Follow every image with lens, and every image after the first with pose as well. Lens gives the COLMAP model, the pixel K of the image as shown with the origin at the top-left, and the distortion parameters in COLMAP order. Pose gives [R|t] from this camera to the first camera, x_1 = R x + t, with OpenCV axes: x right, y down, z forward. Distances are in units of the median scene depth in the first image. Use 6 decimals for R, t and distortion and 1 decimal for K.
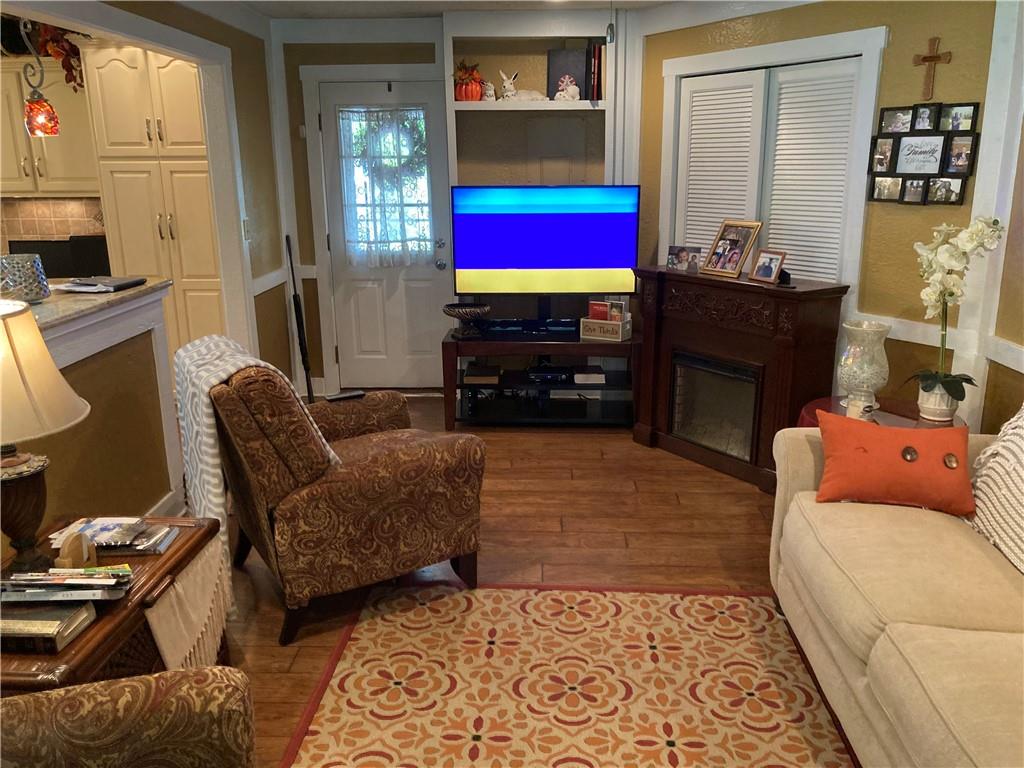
lens RADIAL K [[844.1, 0, 512.3], [0, 844.1, 383.2], [0, 0, 1]] dist [0.067803, -0.076503]
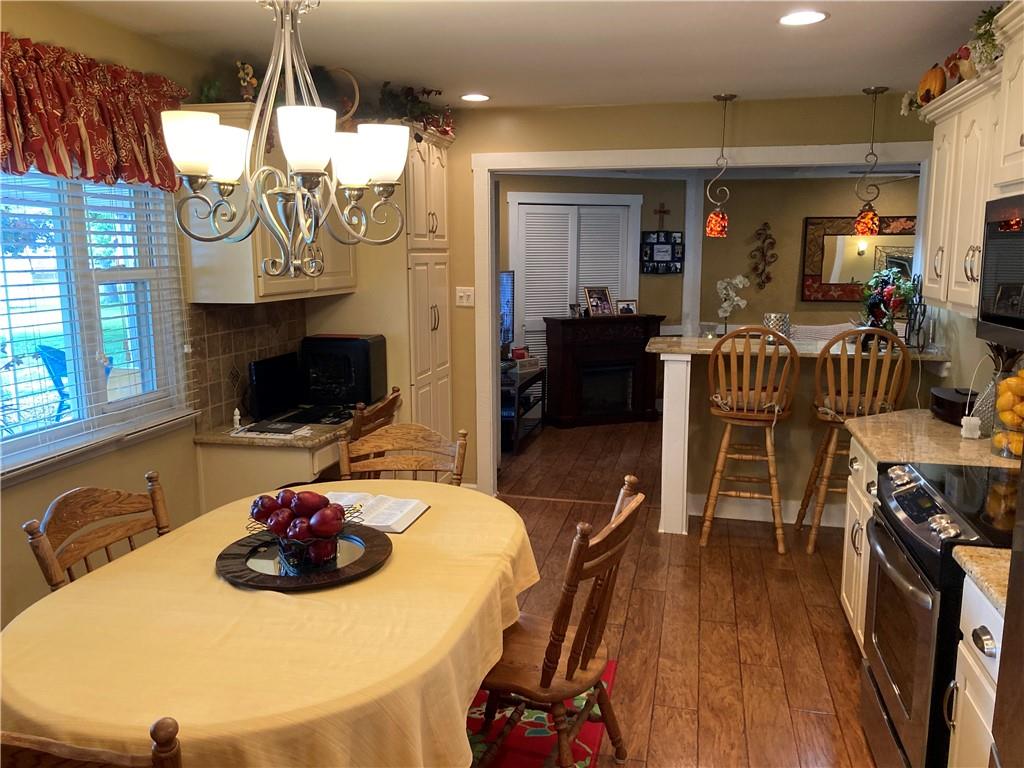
lens RADIAL K [[844.1, 0, 505.8], [0, 844.1, 382.9], [0, 0, 1]] dist [0.067803, -0.076503]
pose [[0.188167, -0.140289, 0.972066, -1.844895], [0.254333, 0.962944, 0.089740, -0.244066], [-0.948635, 0.230342, 0.216874, 0.995896]]
